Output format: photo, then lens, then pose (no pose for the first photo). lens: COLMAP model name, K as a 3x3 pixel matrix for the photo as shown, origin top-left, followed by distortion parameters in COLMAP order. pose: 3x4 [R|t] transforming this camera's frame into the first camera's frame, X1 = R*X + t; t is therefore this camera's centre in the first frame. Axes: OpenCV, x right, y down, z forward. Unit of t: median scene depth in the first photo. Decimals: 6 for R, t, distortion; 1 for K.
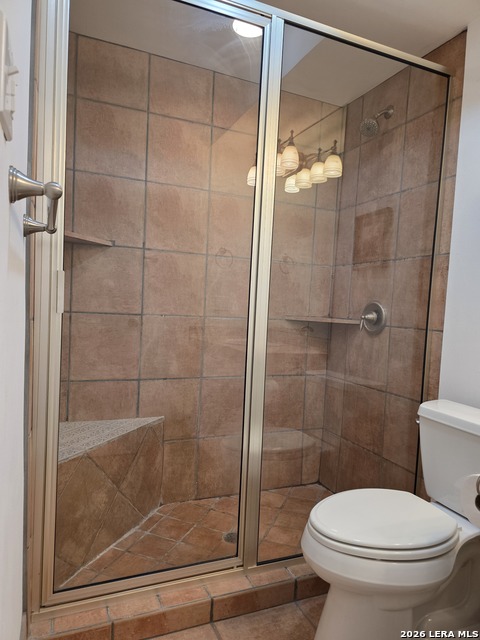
lens RADIAL K [[427.5, 0, 236.7], [0, 427.5, 321.2], [0, 0, 1]] dist [0.061074, -0.054883]
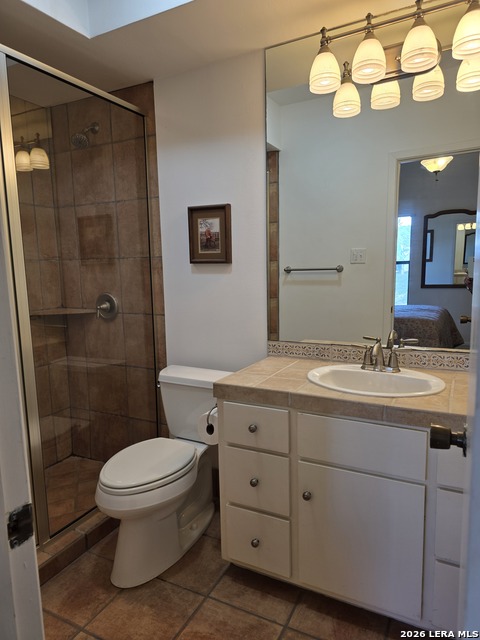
lens RADIAL K [[427.5, 0, 225.2], [0, 427.5, 321.9], [0, 0, 1]] dist [0.061074, -0.054883]
pose [[0.788148, -0.153609, 0.596009, -0.148332], [0.096782, 0.987239, 0.126459, -0.091561], [-0.607829, -0.041985, 0.792957, -0.150831]]
